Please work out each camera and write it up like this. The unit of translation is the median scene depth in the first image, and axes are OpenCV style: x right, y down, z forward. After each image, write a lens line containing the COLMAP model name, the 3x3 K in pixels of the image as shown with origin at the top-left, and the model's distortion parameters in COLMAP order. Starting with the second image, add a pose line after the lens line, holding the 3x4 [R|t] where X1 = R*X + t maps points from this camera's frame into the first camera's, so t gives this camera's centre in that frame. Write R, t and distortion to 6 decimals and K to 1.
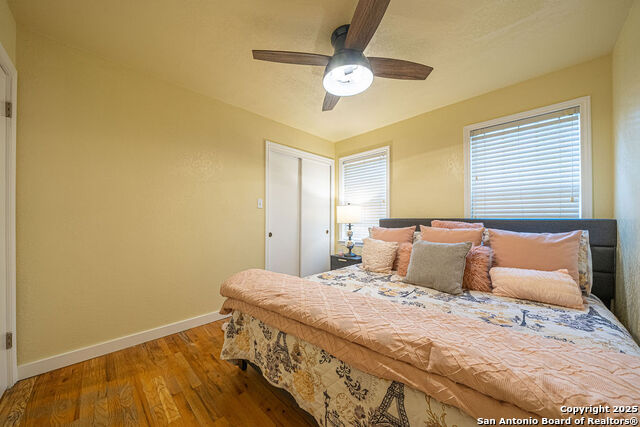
lens RADIAL K [[221.1, 0, 316.0], [0, 221.1, 217.6], [0, 0, 1]] dist [-0.000632, -0.000010]
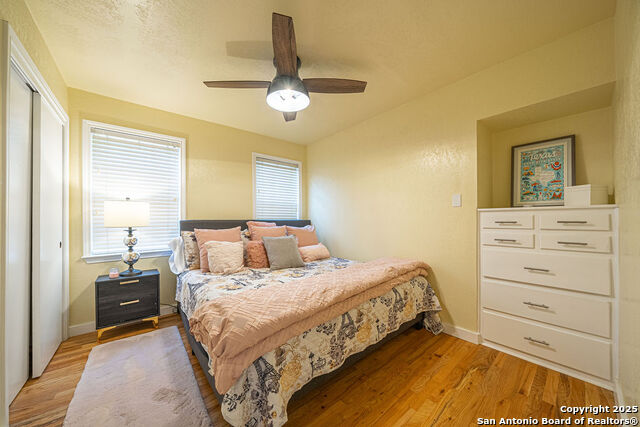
lens RADIAL K [[221.1, 0, 315.5], [0, 221.1, 218.0], [0, 0, 1]] dist [-0.000632, -0.000010]
pose [[0.103984, 0.007477, 0.994551, -0.757727], [-0.002136, 0.999971, -0.007294, 0.002163], [-0.994577, -0.001366, 0.103997, 0.568910]]
